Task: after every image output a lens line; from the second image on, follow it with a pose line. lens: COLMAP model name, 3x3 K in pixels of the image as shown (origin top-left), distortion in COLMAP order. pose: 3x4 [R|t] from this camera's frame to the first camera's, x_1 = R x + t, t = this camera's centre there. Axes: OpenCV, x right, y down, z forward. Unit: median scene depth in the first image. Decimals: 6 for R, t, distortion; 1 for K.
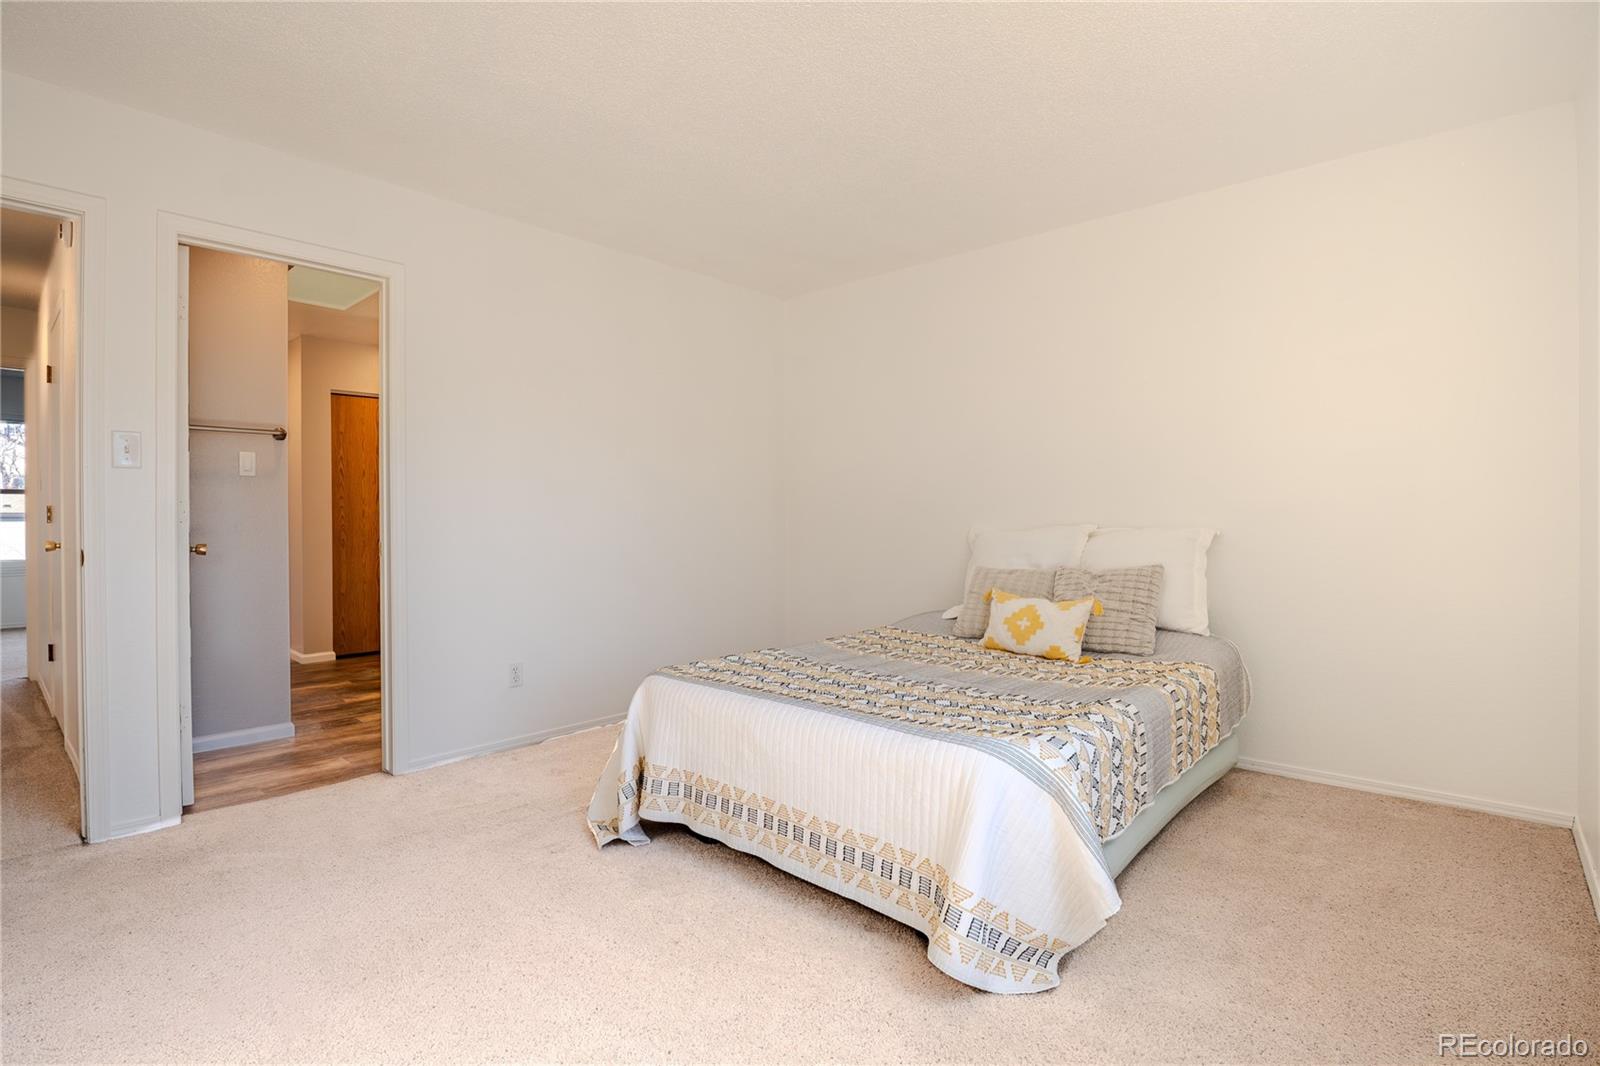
lens RADIAL K [[770.0, 0, 798.1], [0, 770.0, 530.3], [0, 0, 1]] dist [-0.039778, 0.002820]
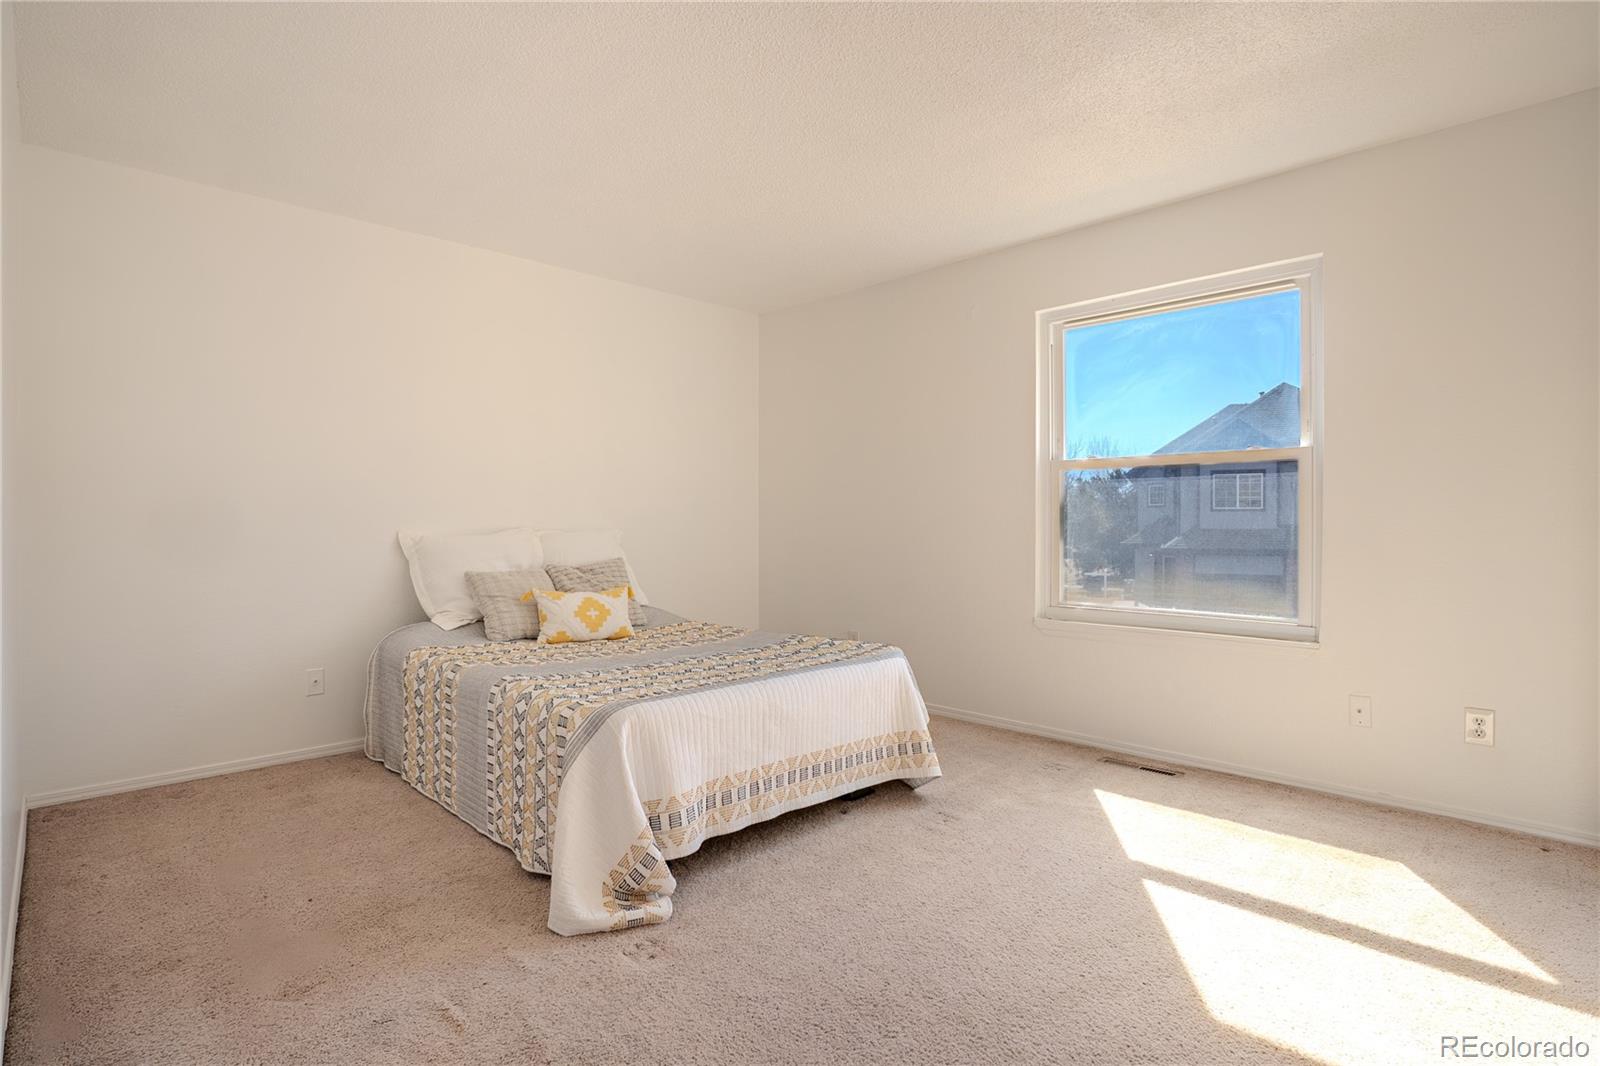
lens RADIAL K [[770.0, 0, 798.3], [0, 770.0, 532.7], [0, 0, 1]] dist [-0.039778, 0.002820]
pose [[0.033239, -0.000668, 0.999447, -1.134812], [0.004600, 0.999989, 0.000516, 0.002184], [-0.999437, 0.004580, 0.033242, 0.881192]]
